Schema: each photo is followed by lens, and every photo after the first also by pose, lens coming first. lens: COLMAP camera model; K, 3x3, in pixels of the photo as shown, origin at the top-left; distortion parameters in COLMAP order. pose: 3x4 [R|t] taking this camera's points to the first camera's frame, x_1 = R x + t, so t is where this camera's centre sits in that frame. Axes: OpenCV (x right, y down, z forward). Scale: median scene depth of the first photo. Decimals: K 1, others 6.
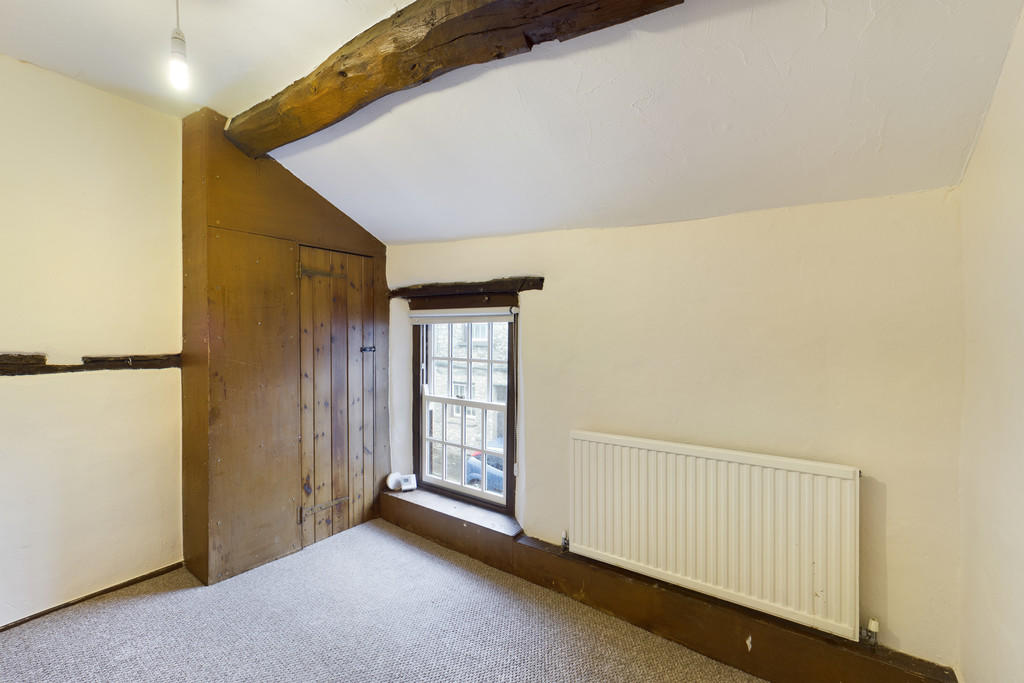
lens RADIAL K [[454.2, 0, 513.5], [0, 454.2, 337.0], [0, 0, 1]] dist [0.003941, 0.000022]
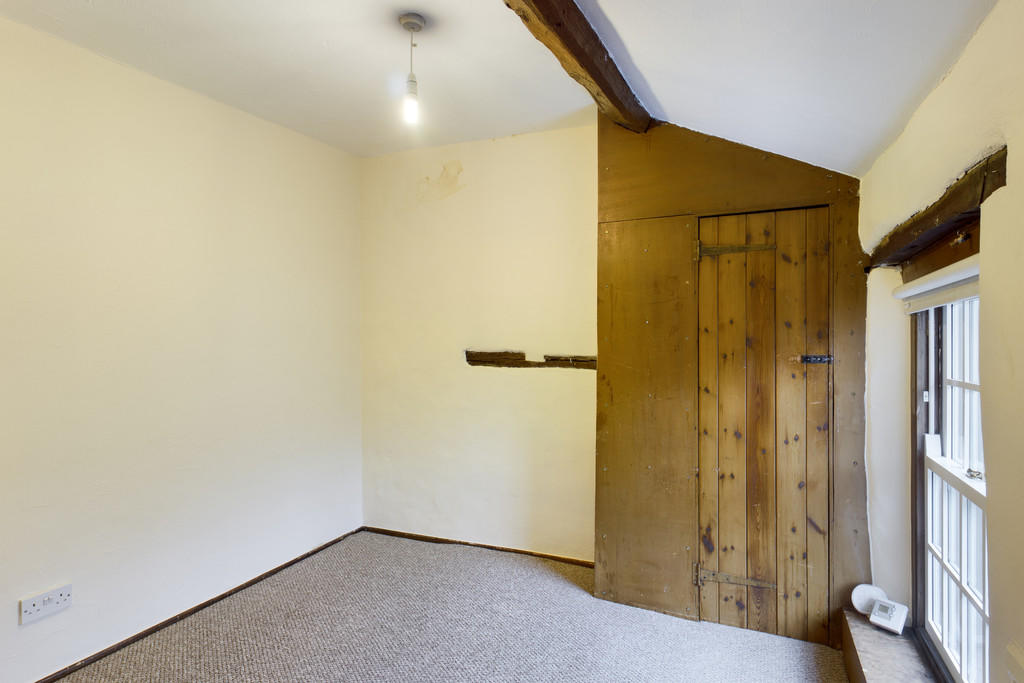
lens RADIAL K [[529.3, 0, 513.6], [0, 529.3, 341.0], [0, 0, 1]] dist [0.001341, -0.000881]
pose [[0.174400, -0.009416, -0.984630, 0.340006], [-0.010038, 0.999885, -0.011340, 0.017077], [0.984624, 0.011862, 0.174285, 0.530083]]
